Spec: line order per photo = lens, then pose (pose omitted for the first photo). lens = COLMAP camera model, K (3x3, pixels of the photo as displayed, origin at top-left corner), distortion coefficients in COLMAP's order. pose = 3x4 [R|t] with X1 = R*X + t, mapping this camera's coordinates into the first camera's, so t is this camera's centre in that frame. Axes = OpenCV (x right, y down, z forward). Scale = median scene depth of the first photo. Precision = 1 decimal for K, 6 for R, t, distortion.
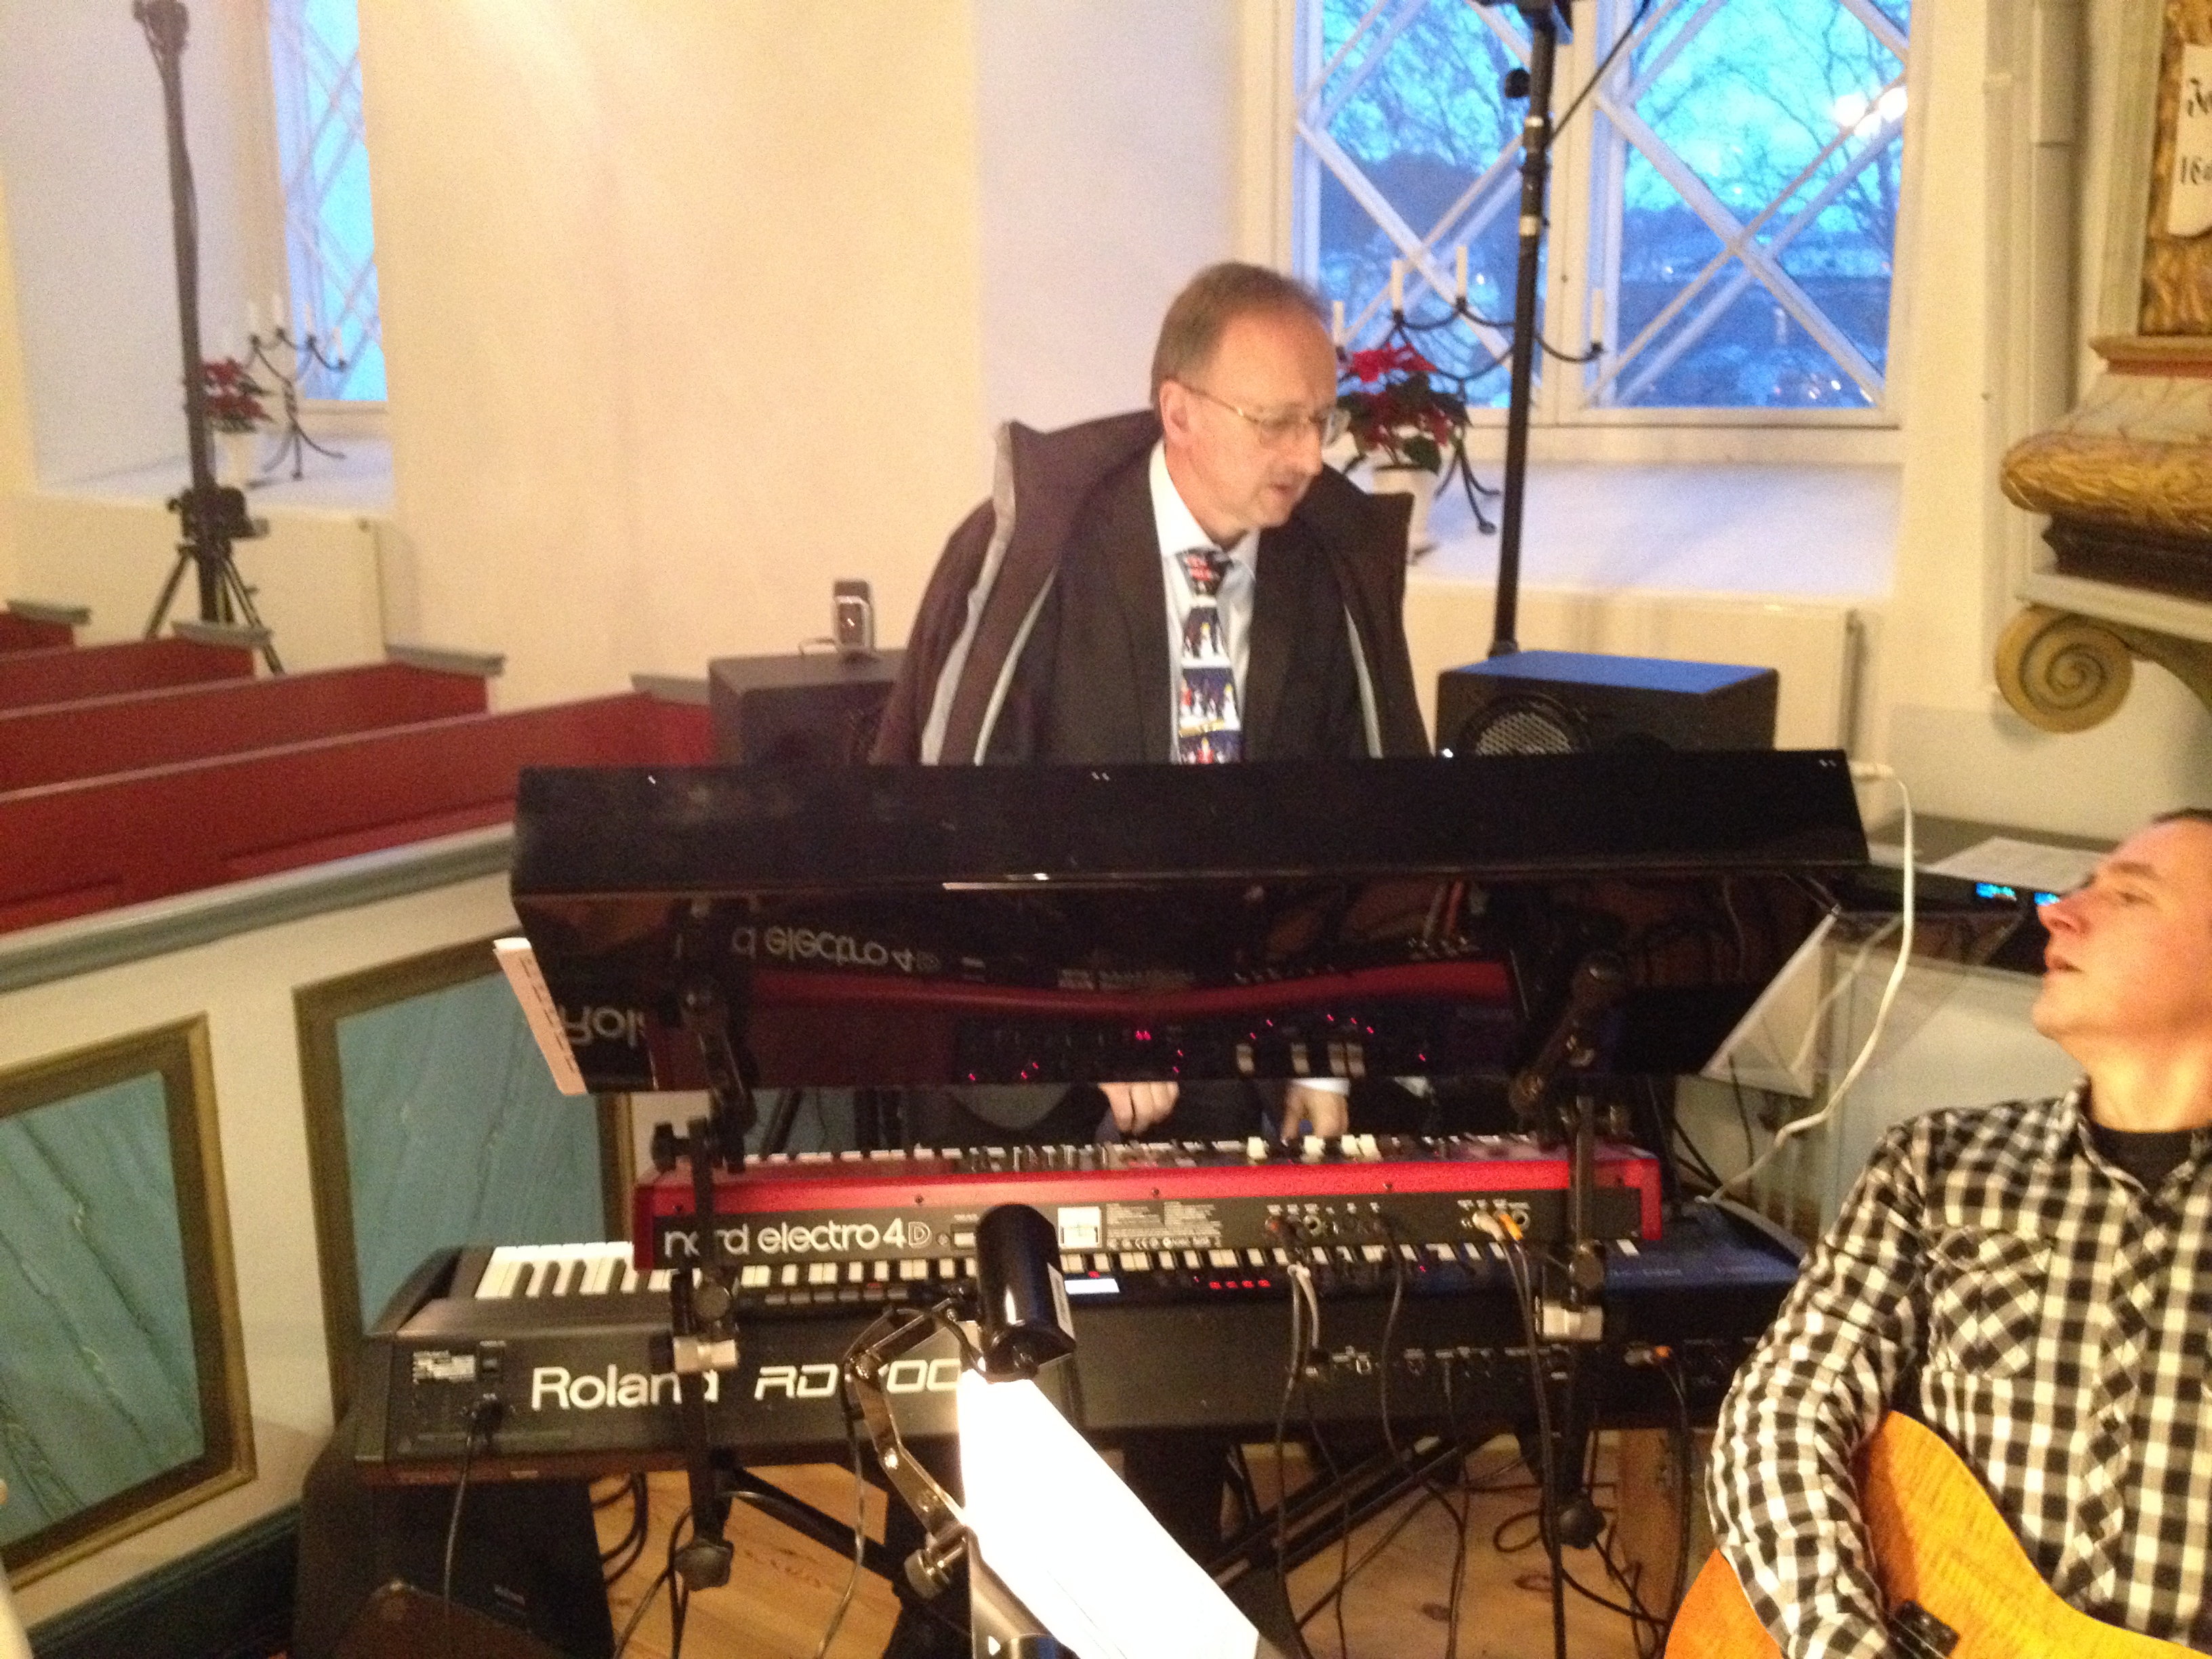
lens RADIAL K [[2073.5, 0, 1090.4], [0, 2073.5, 824.1], [0, 0, 1]] dist [0.124553, -0.292650]
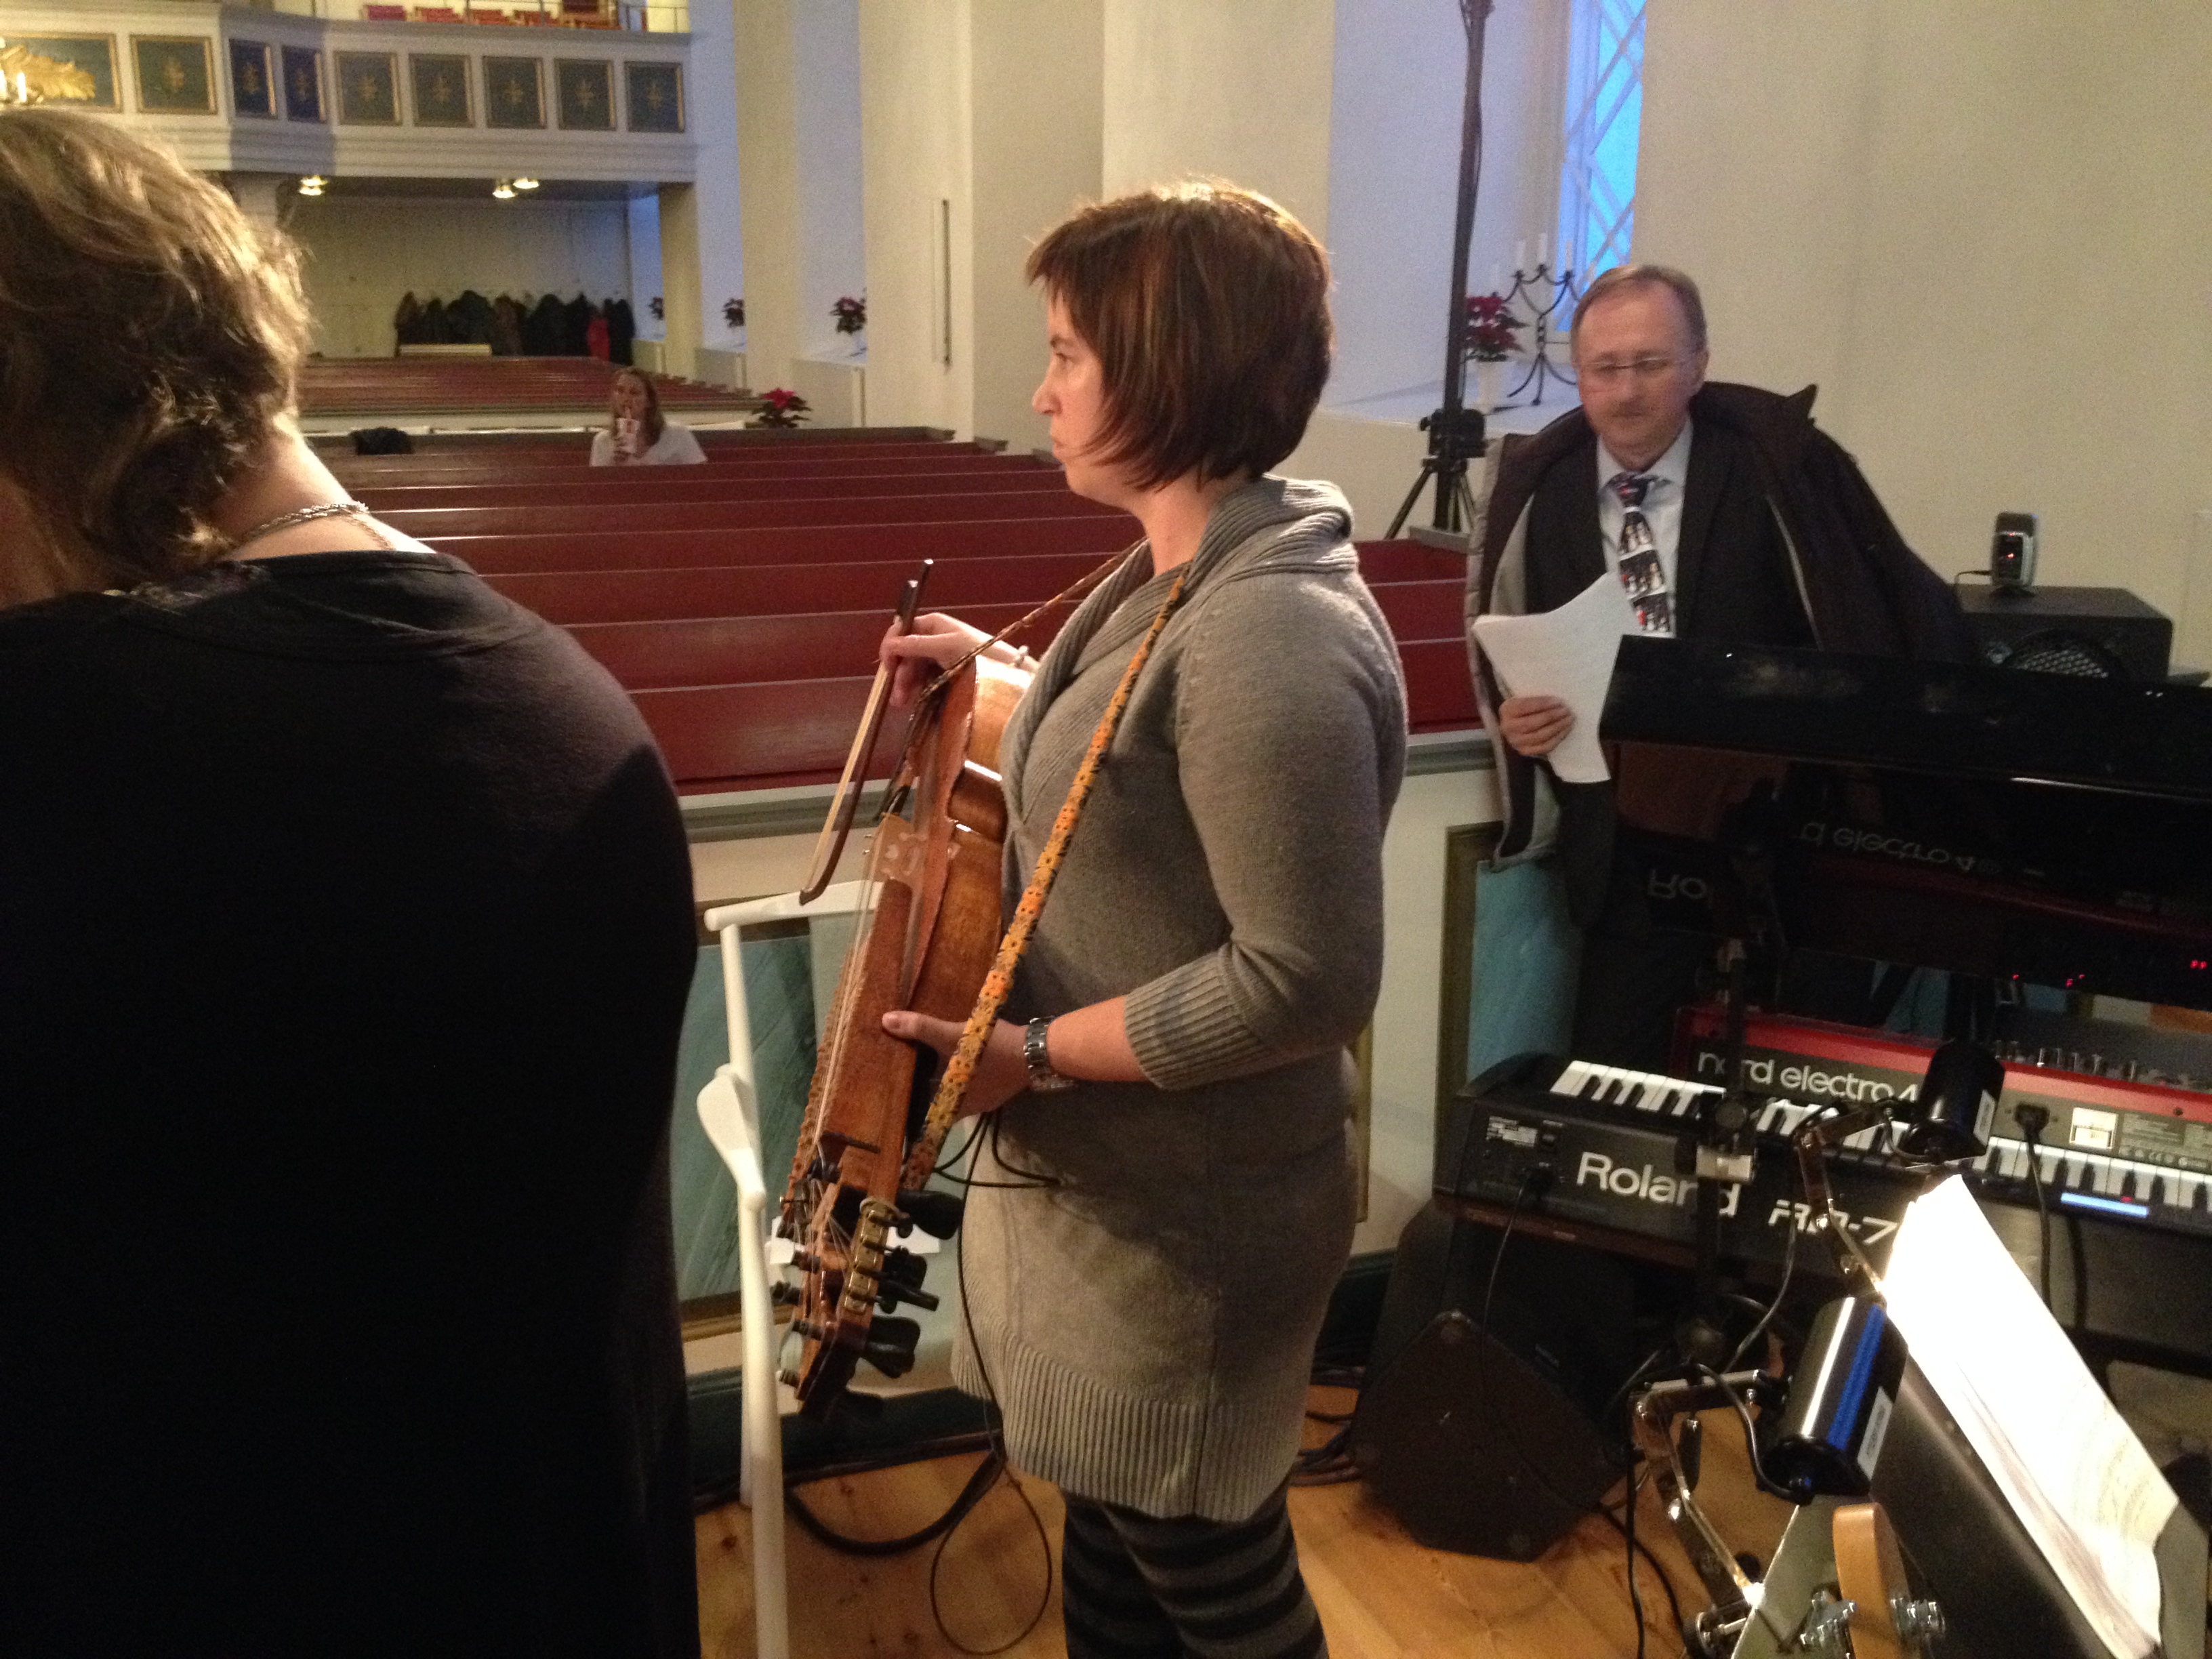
lens RADIAL K [[2073.5, 0, 1090.4], [0, 2073.5, 824.1], [0, 0, 1]] dist [0.124553, -0.292650]
pose [[0.841160, 0.140143, -0.522312, 0.094331], [-0.124150, 0.990085, 0.065714, 0.031636], [0.526343, 0.009569, 0.850218, -0.161555]]
